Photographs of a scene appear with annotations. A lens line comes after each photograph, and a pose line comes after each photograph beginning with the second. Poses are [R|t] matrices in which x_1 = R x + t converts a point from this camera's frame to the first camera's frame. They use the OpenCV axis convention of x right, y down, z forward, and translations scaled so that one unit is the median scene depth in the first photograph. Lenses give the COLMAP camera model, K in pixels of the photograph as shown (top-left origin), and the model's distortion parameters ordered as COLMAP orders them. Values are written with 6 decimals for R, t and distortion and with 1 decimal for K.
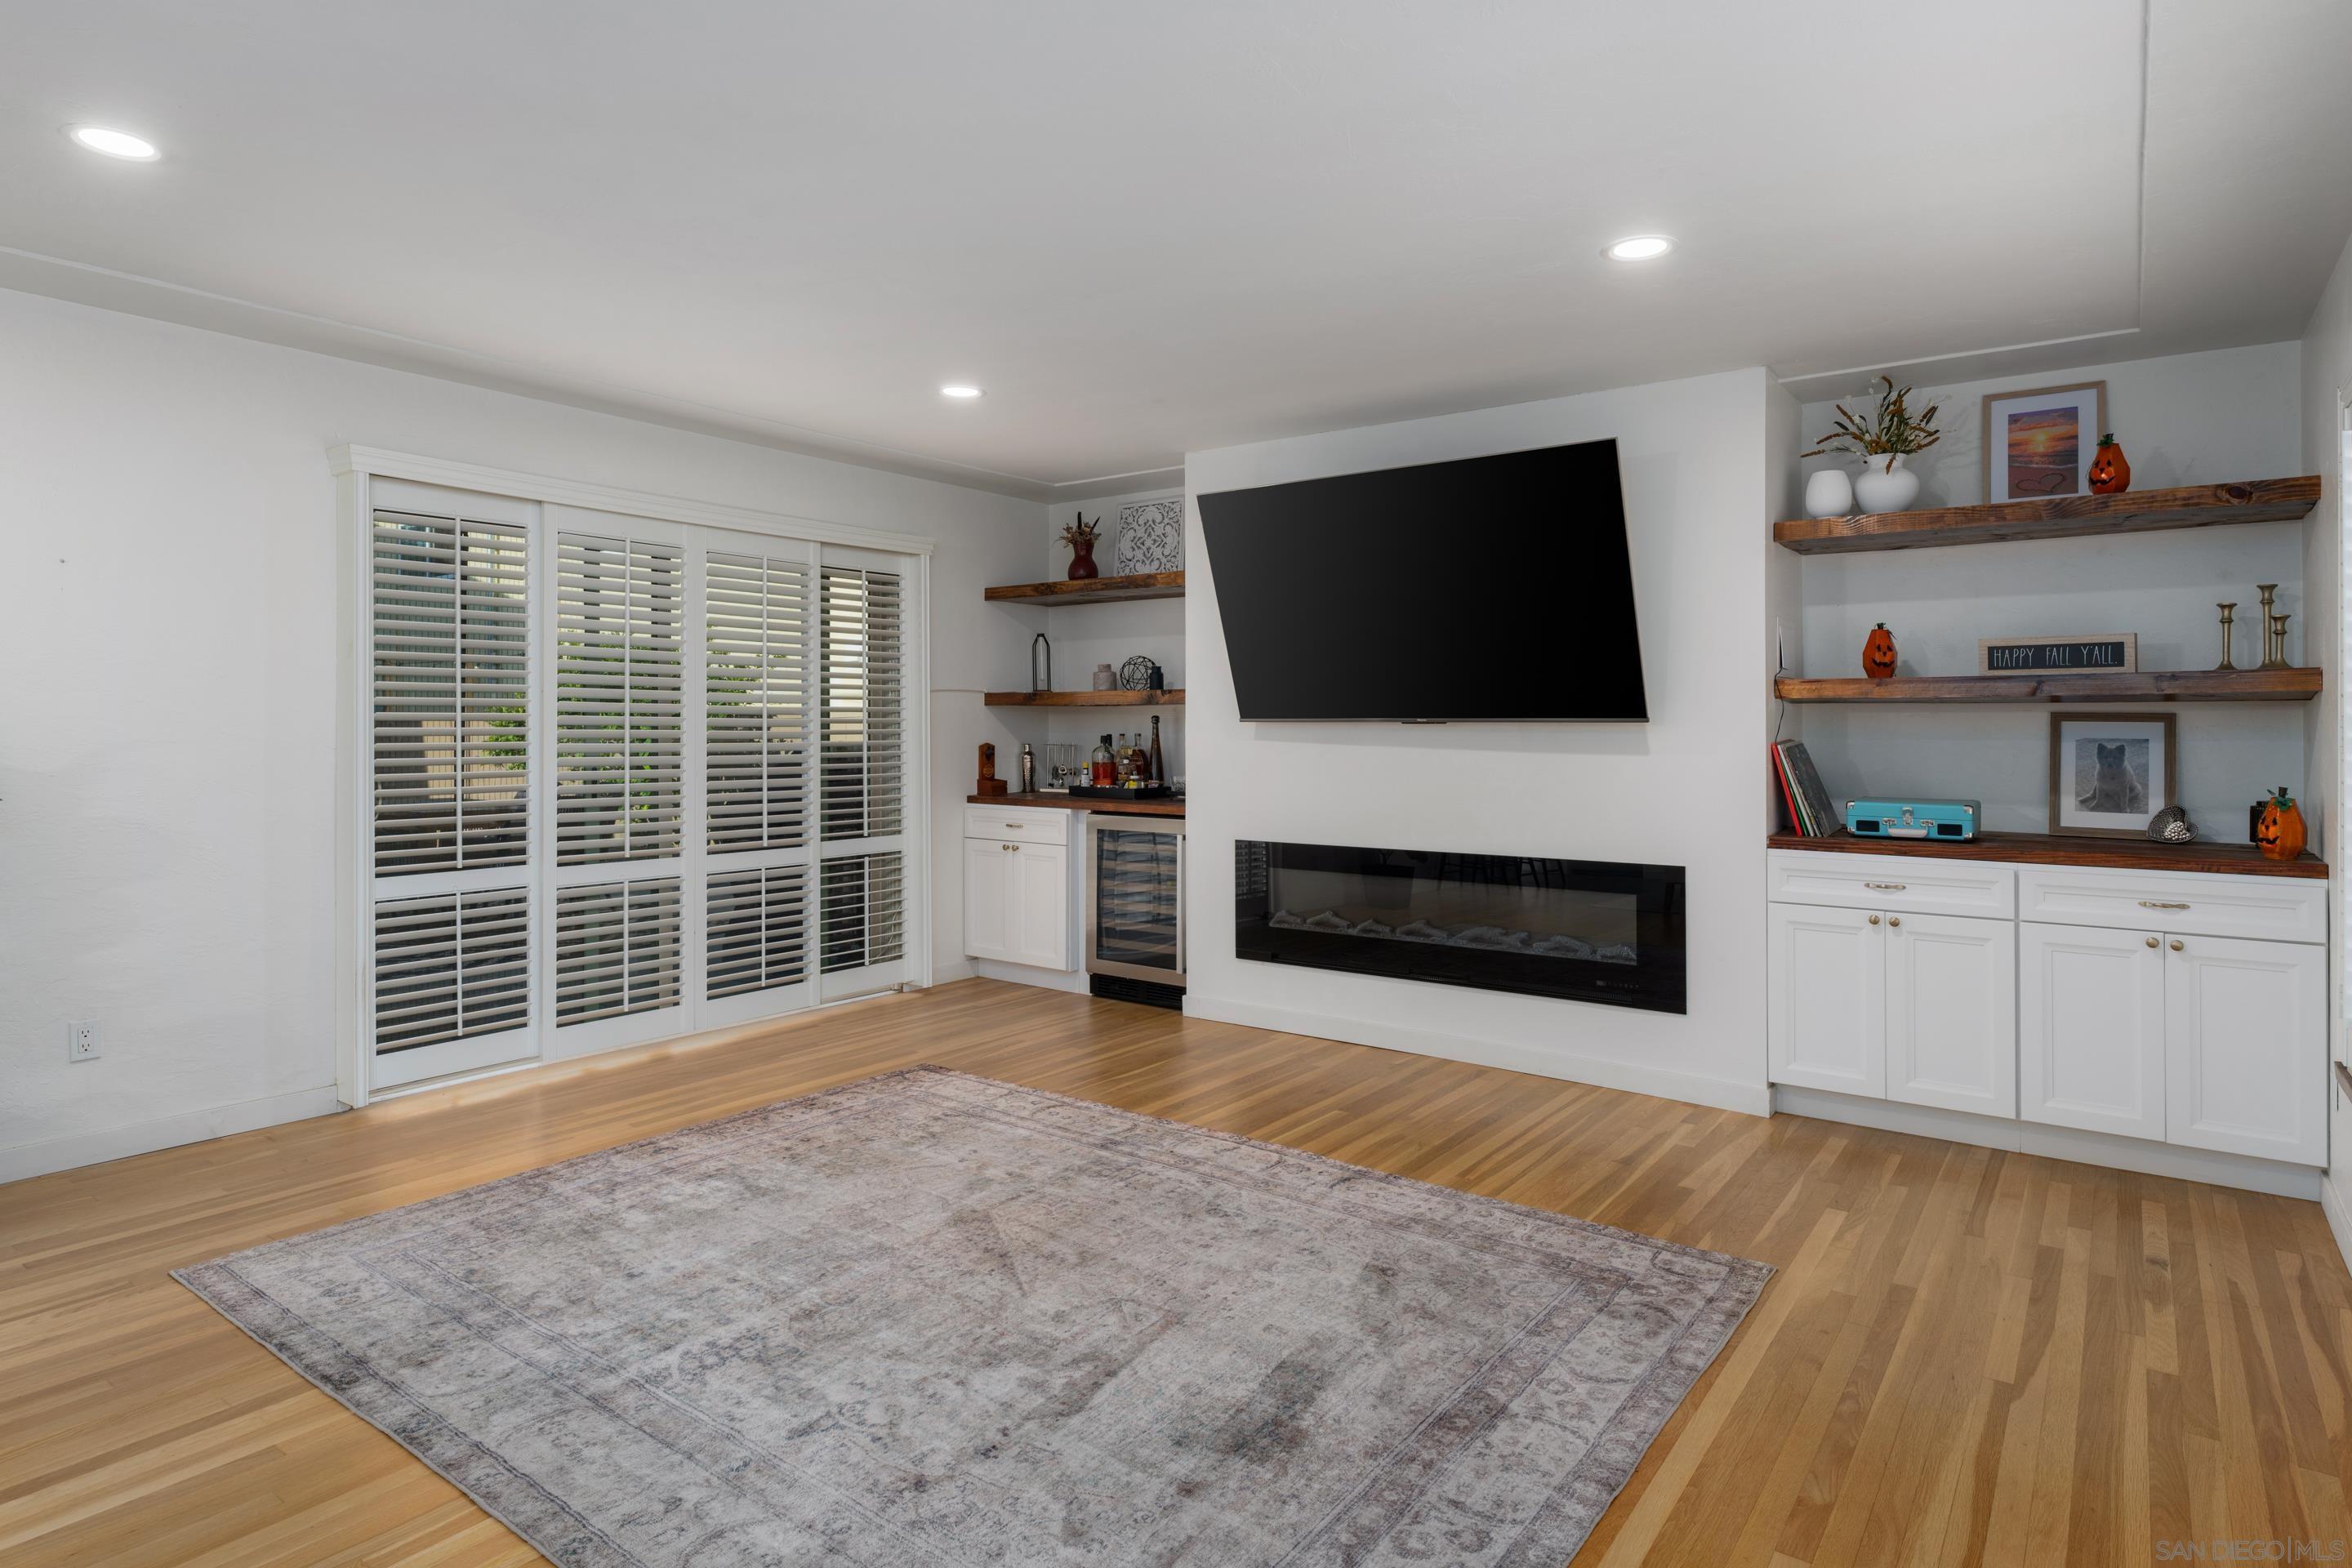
lens RADIAL K [[1286.8, 0, 1157.4], [0, 1286.8, 711.6], [0, 0, 1]] dist [-0.002056, -0.000213]
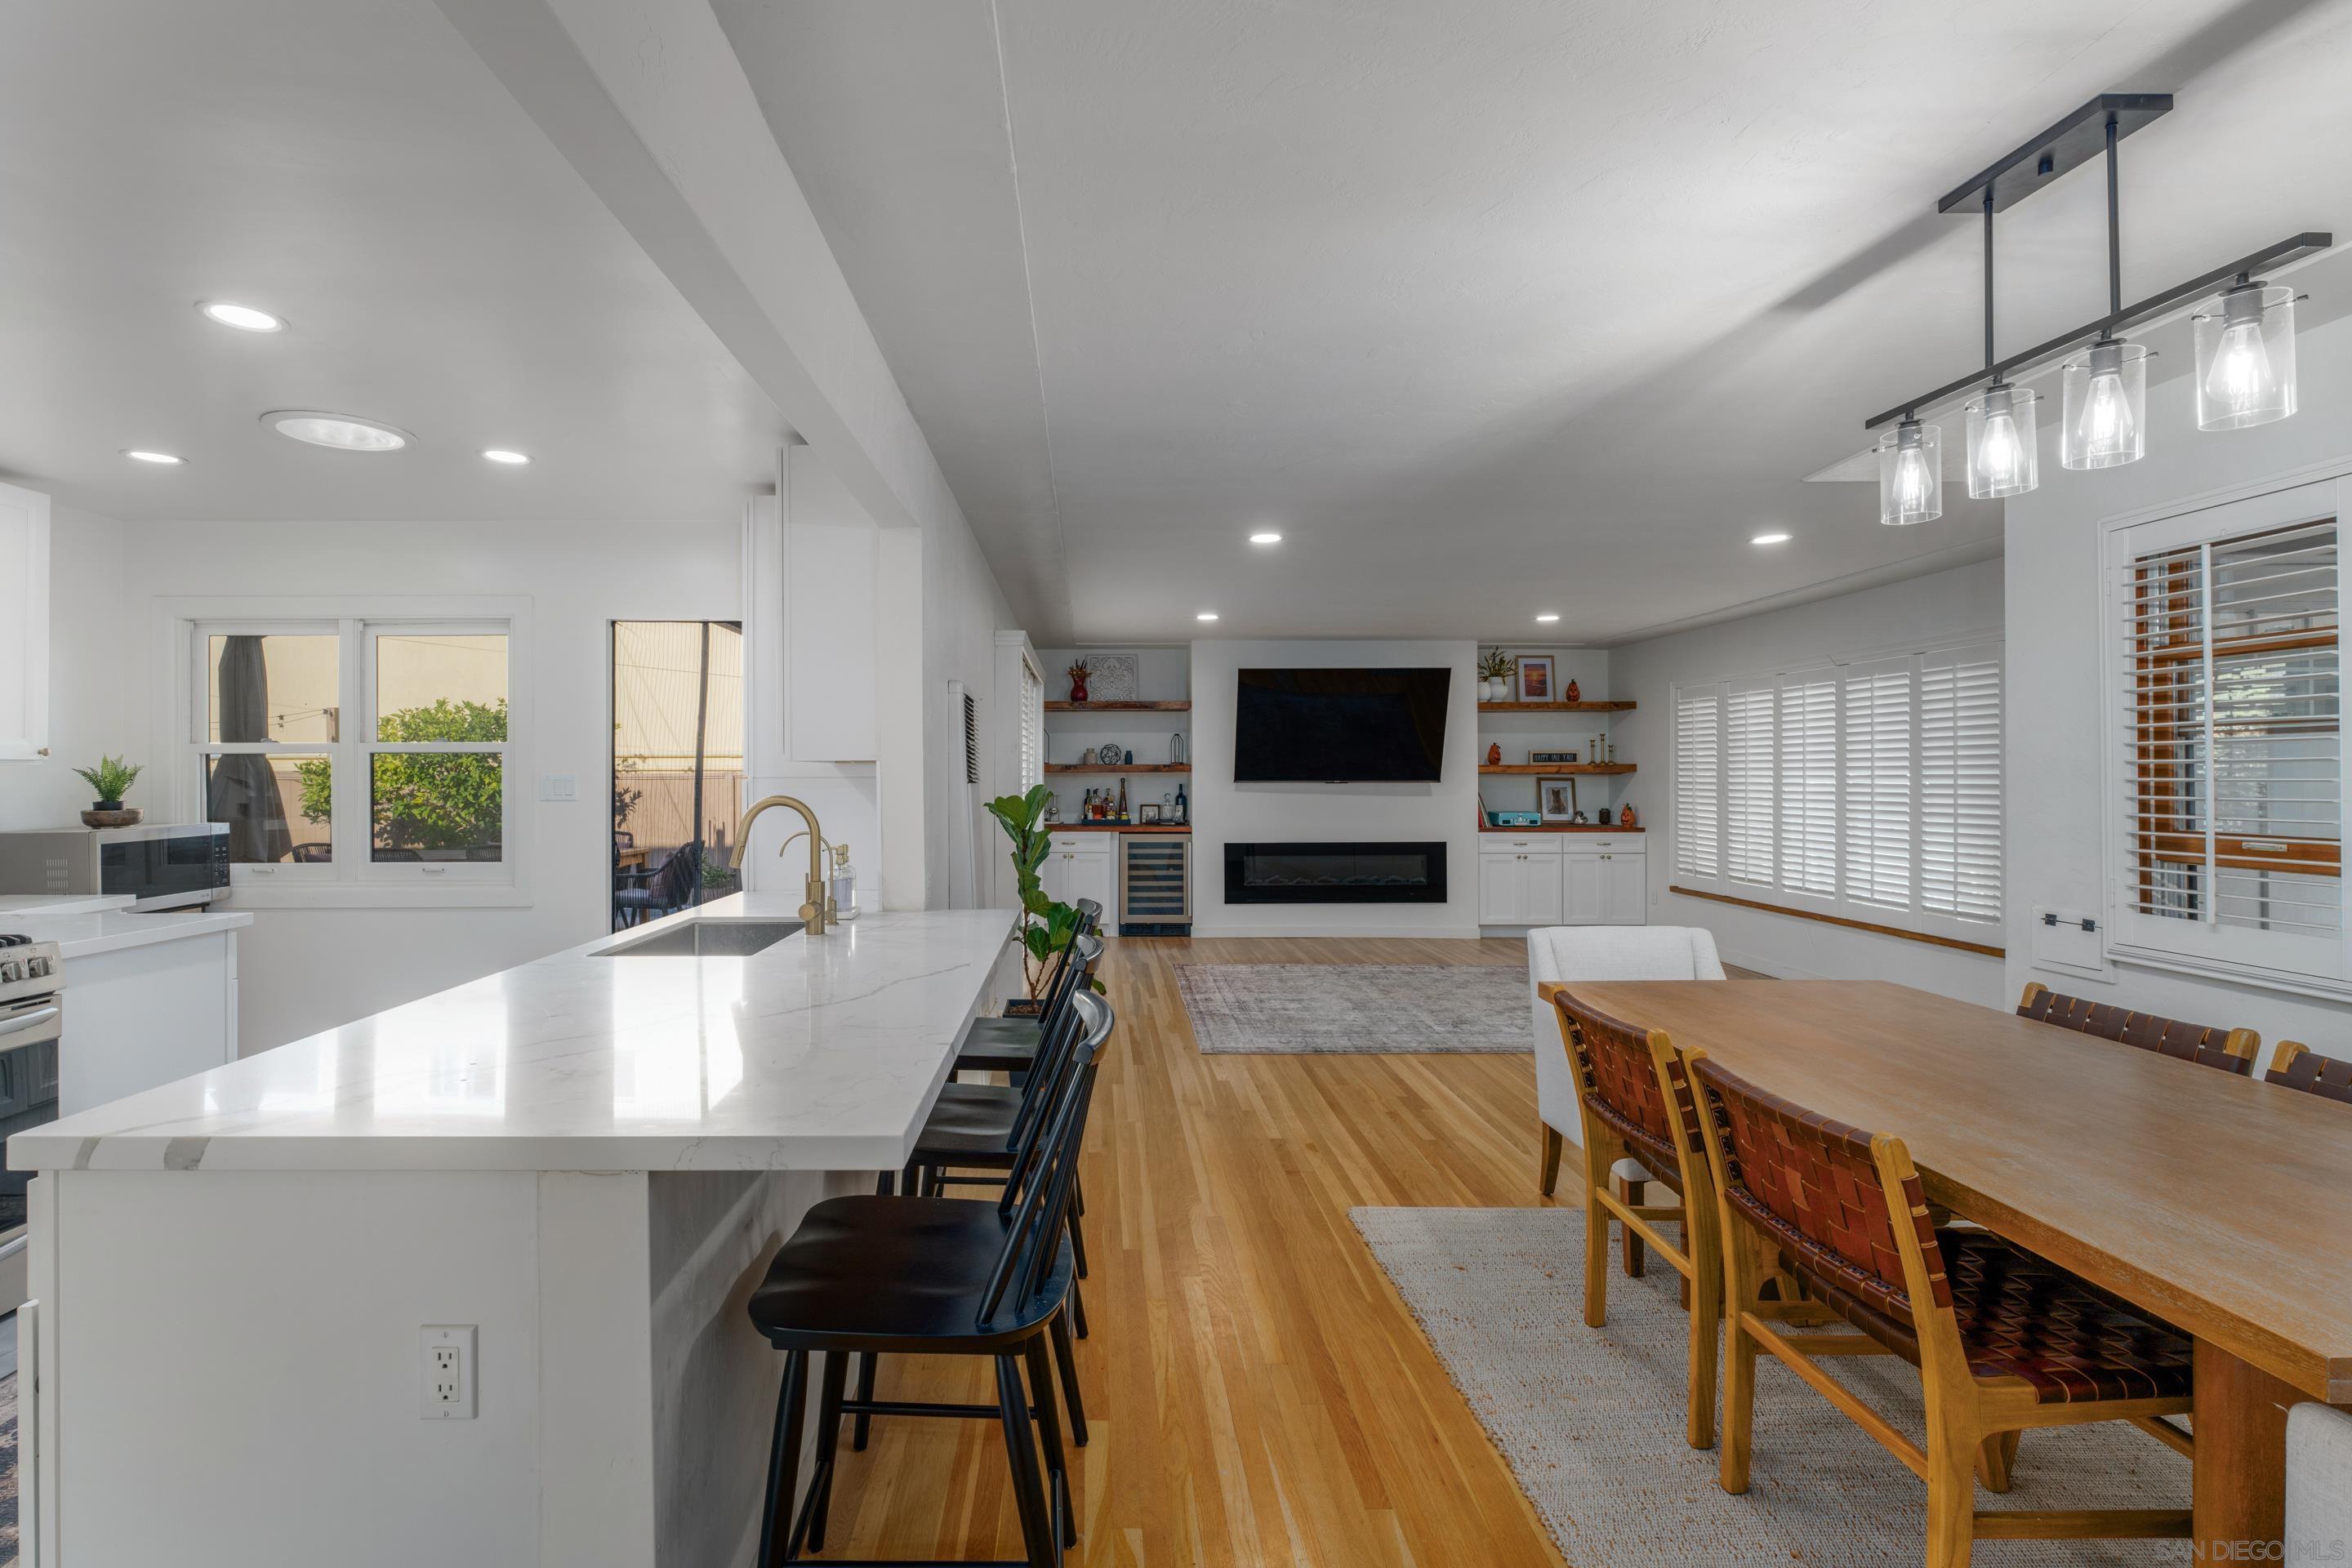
lens RADIAL K [[1045.4, 0, 1096.8], [0, 1045.4, 759.8], [0, 0, 1]] dist [0.004617, -0.000885]
pose [[0.799611, 0.004430, 0.600502, -1.419403], [-0.003670, 0.999990, -0.002491, -0.029233], [-0.600507, -0.000212, 0.799619, -0.195771]]
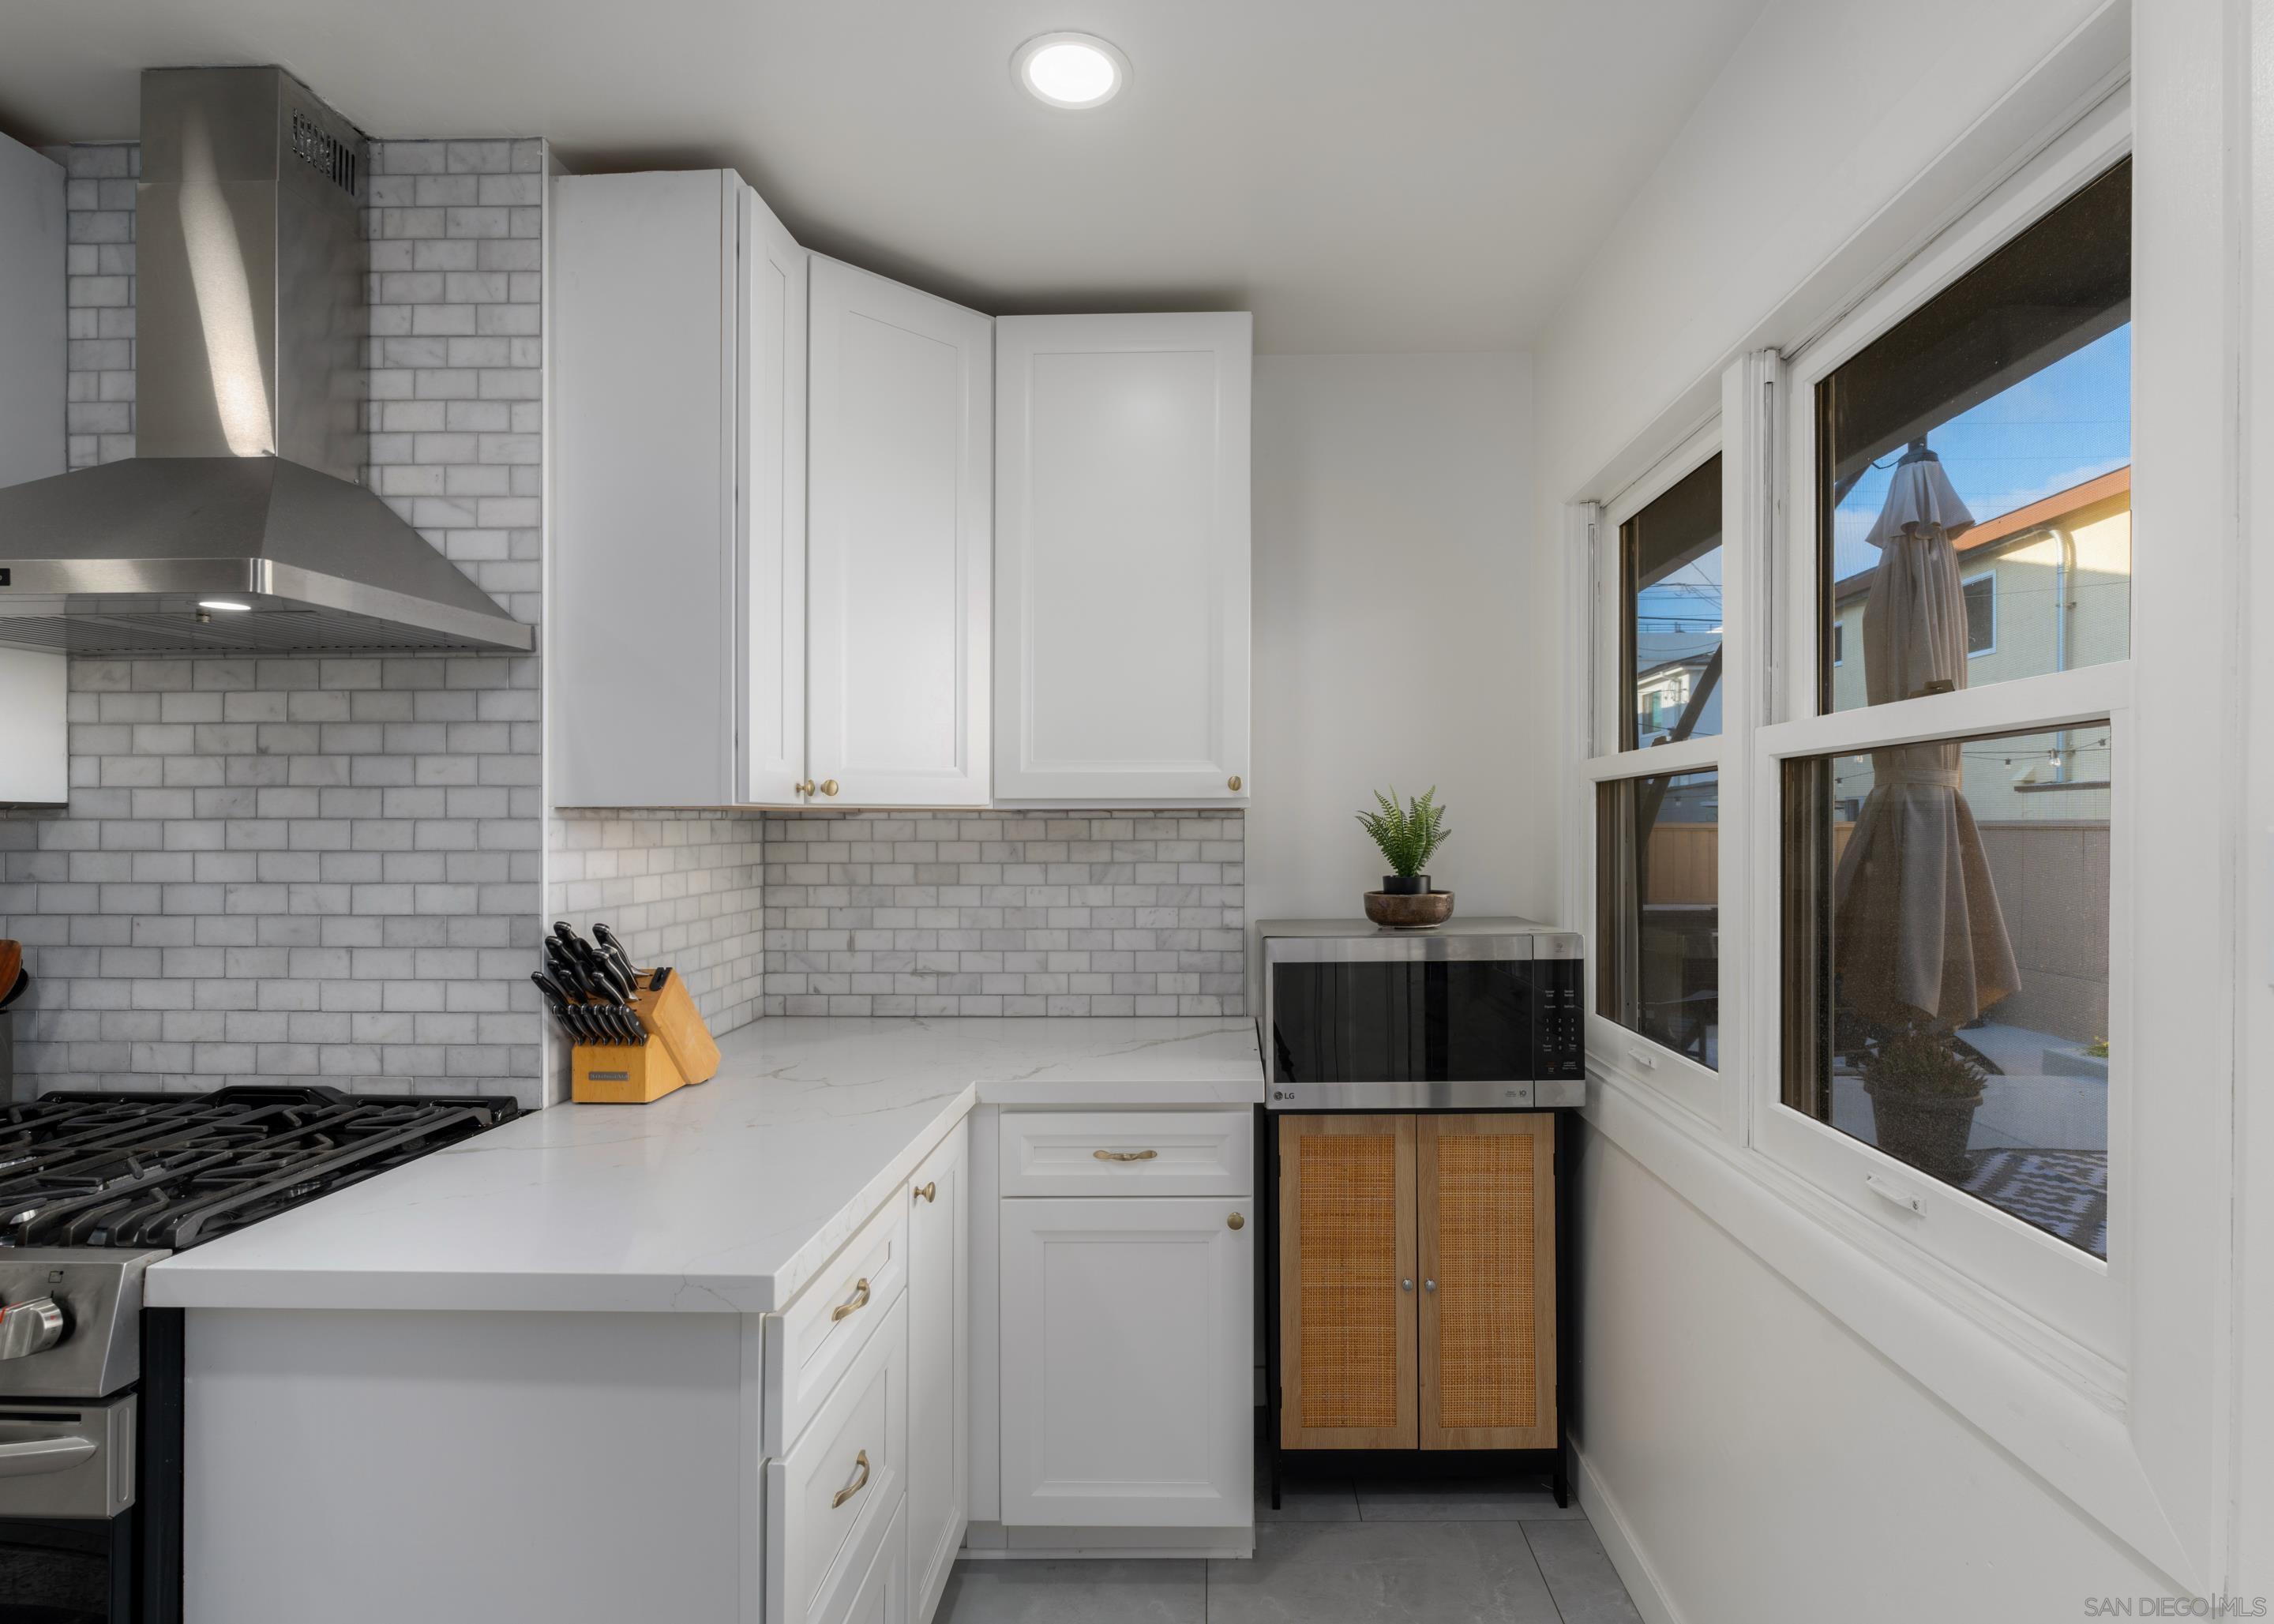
lens RADIAL K [[1151.8, 0, 1160.0], [0, 1151.8, 829.8], [0, 0, 1]] dist [-0.000928, -0.000256]
pose [[0.585929, 0.000107, -0.810362, -1.167002], [0.012343, 0.999883, 0.009057, -0.018204], [0.810268, -0.015309, 0.585859, 0.775776]]
